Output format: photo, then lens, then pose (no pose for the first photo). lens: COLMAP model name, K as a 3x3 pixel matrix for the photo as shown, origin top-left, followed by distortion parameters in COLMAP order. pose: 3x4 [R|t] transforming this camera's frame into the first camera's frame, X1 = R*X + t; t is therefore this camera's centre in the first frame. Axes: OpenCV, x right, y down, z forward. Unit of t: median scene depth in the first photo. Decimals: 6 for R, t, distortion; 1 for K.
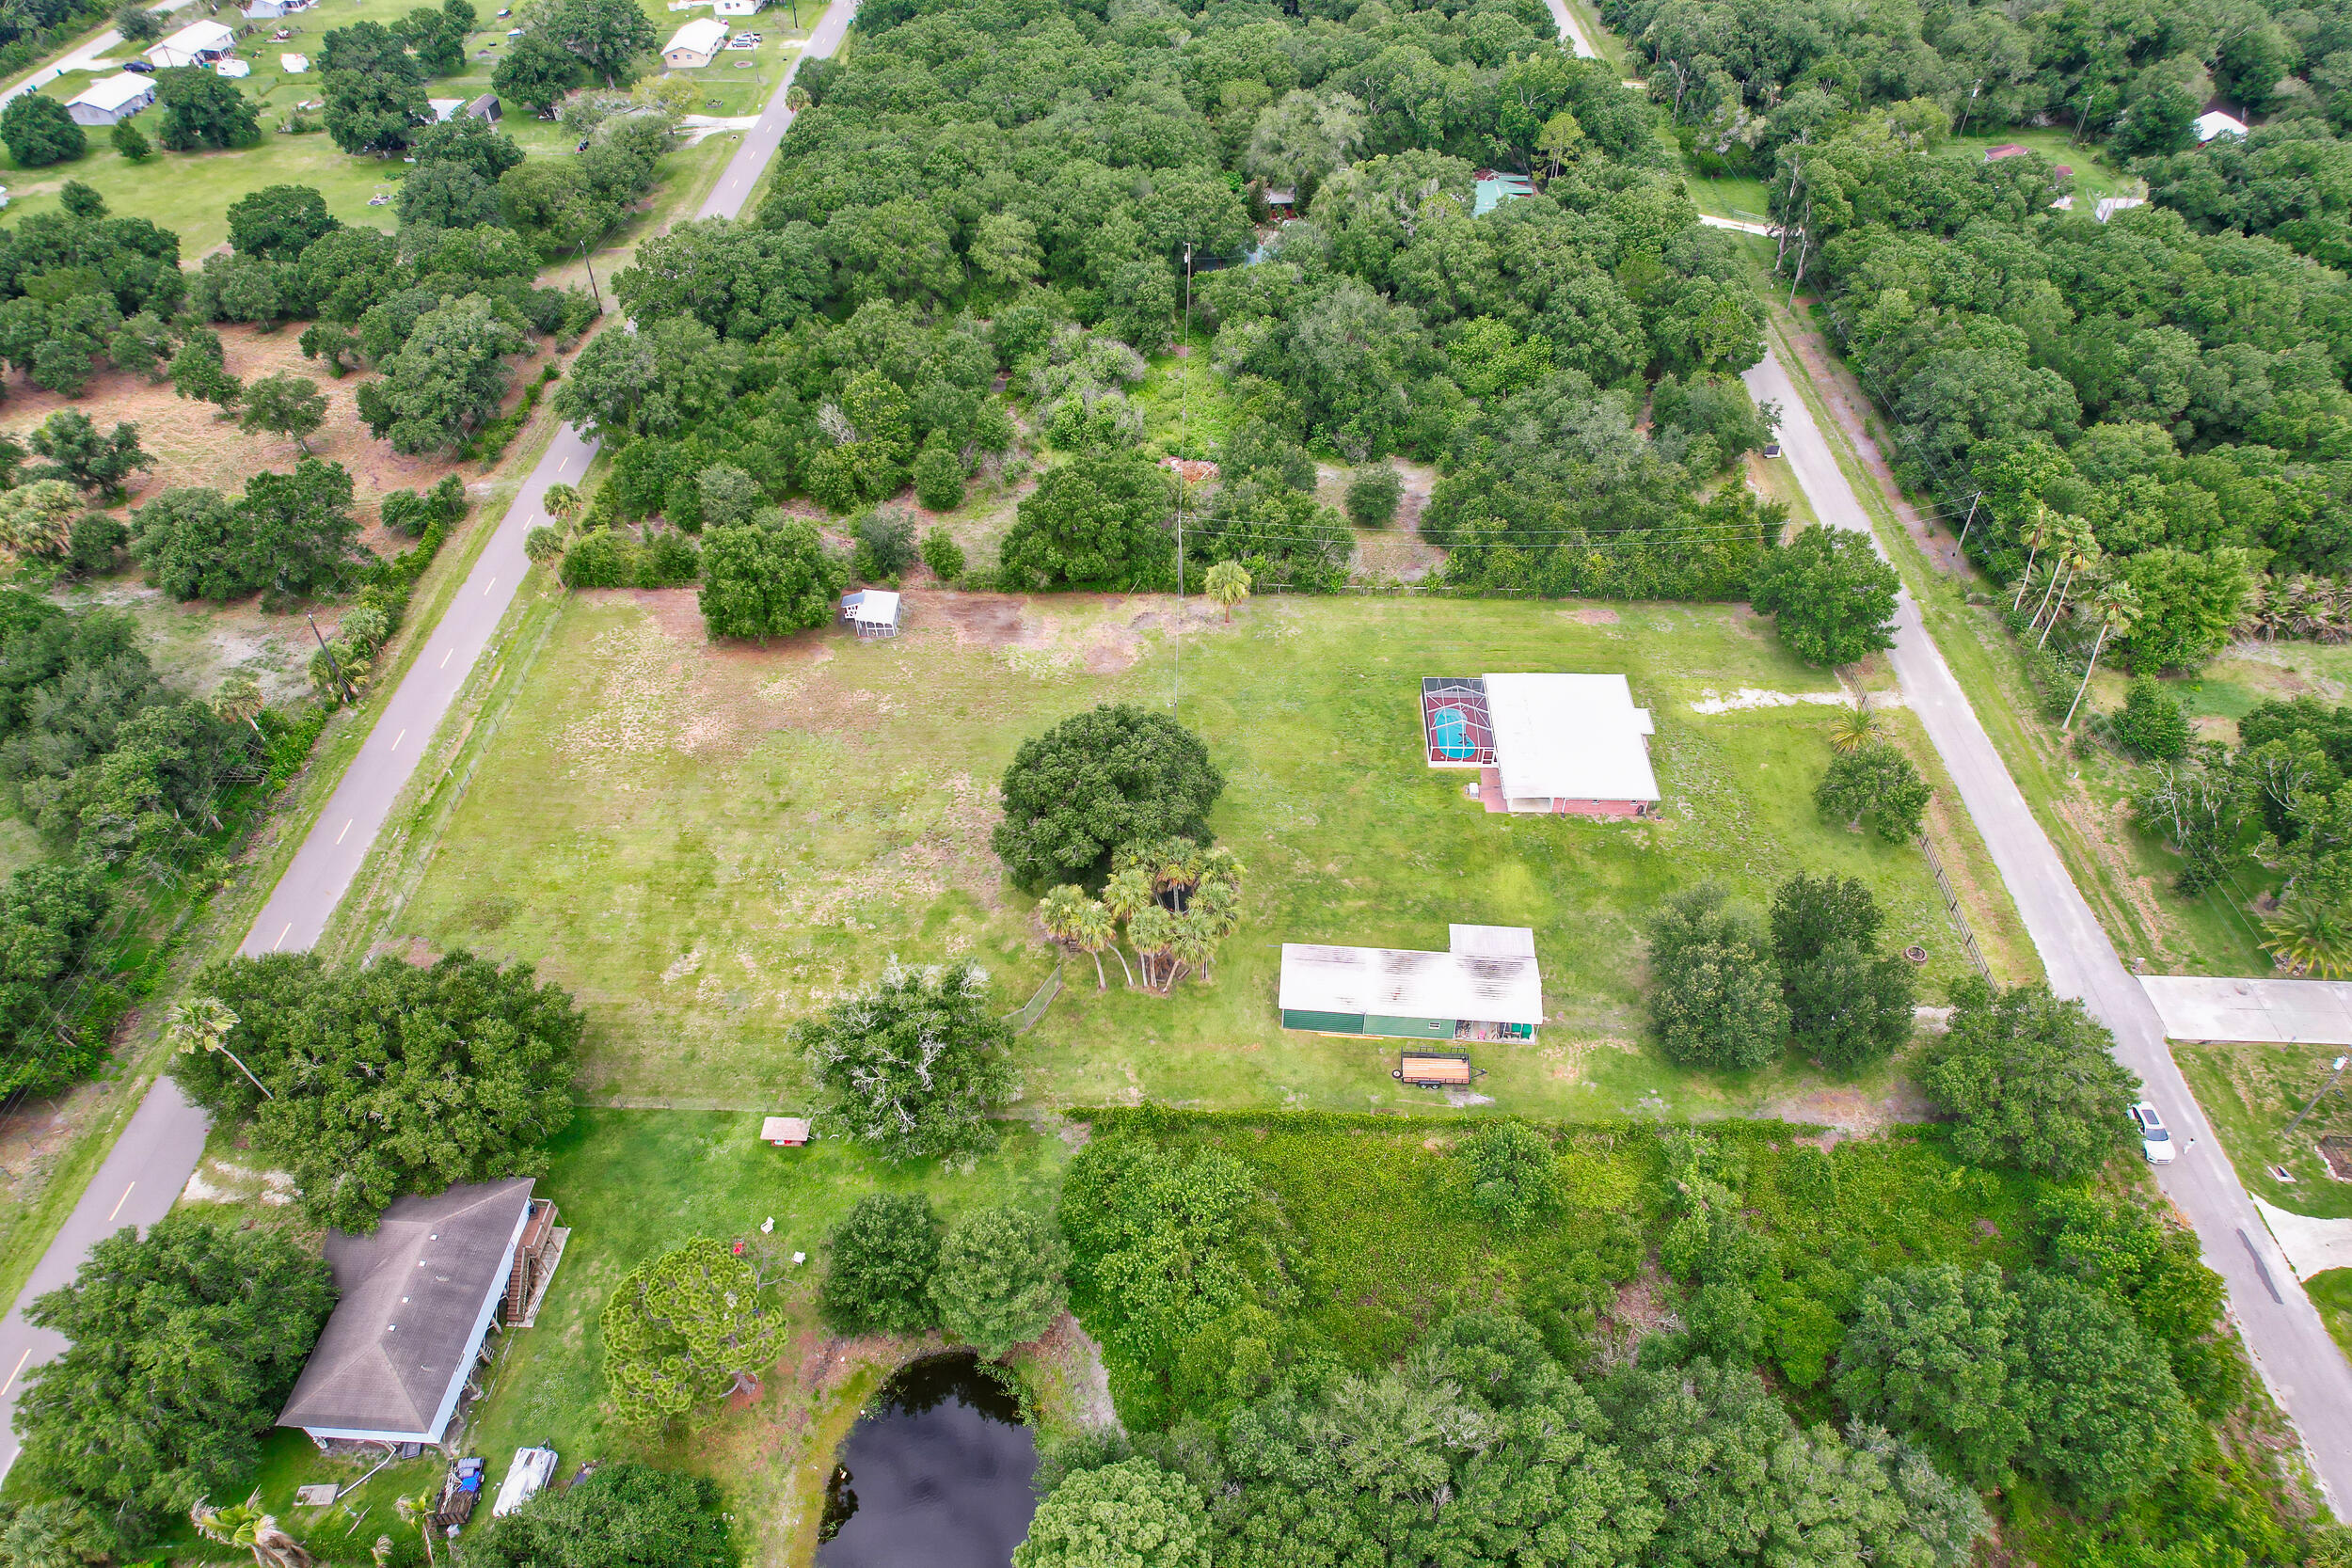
lens RADIAL K [[1512.4, 0, 1185.2], [0, 1512.4, 759.1], [0, 0, 1]] dist [-0.085196, 0.076335]
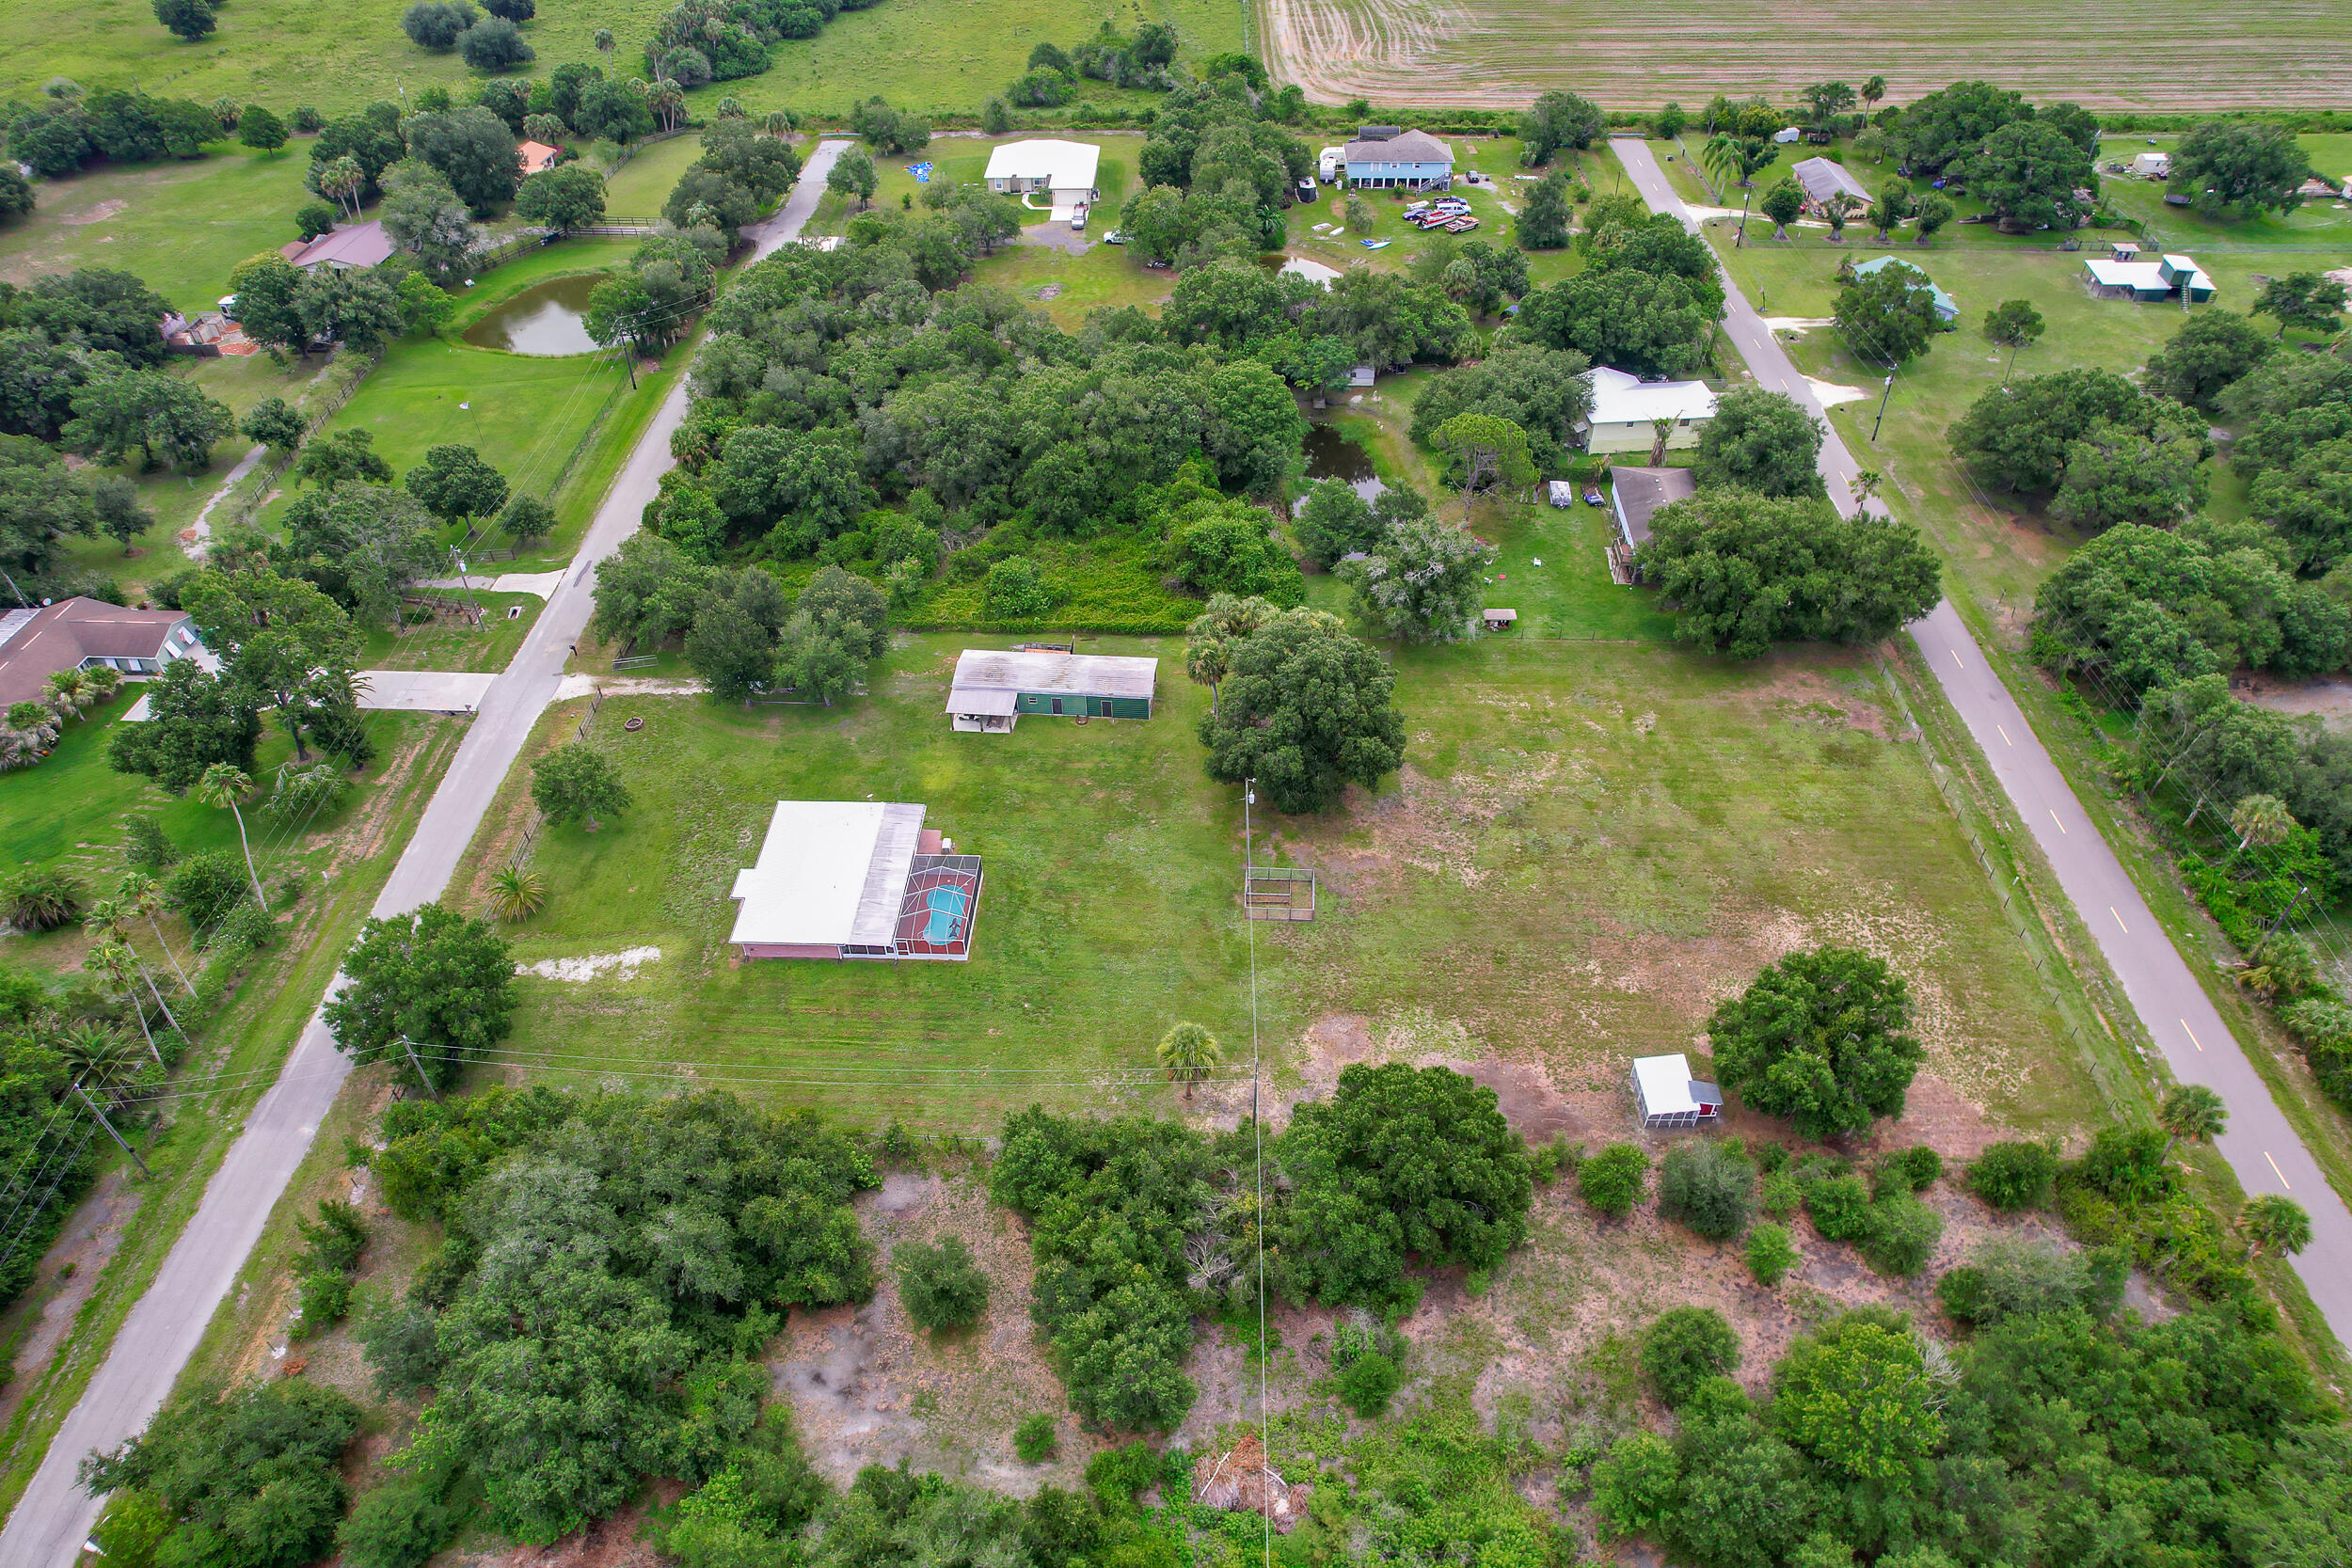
lens RADIAL K [[1512.4, 0, 1185.2], [0, 1512.4, 759.1], [0, 0, 1]] dist [-0.085196, 0.076335]
pose [[-0.999789, 0.016096, 0.012730, 0.017420], [0.014561, 0.119302, 0.992751, -0.845817], [0.014460, 0.992727, -0.119512, 0.924333]]
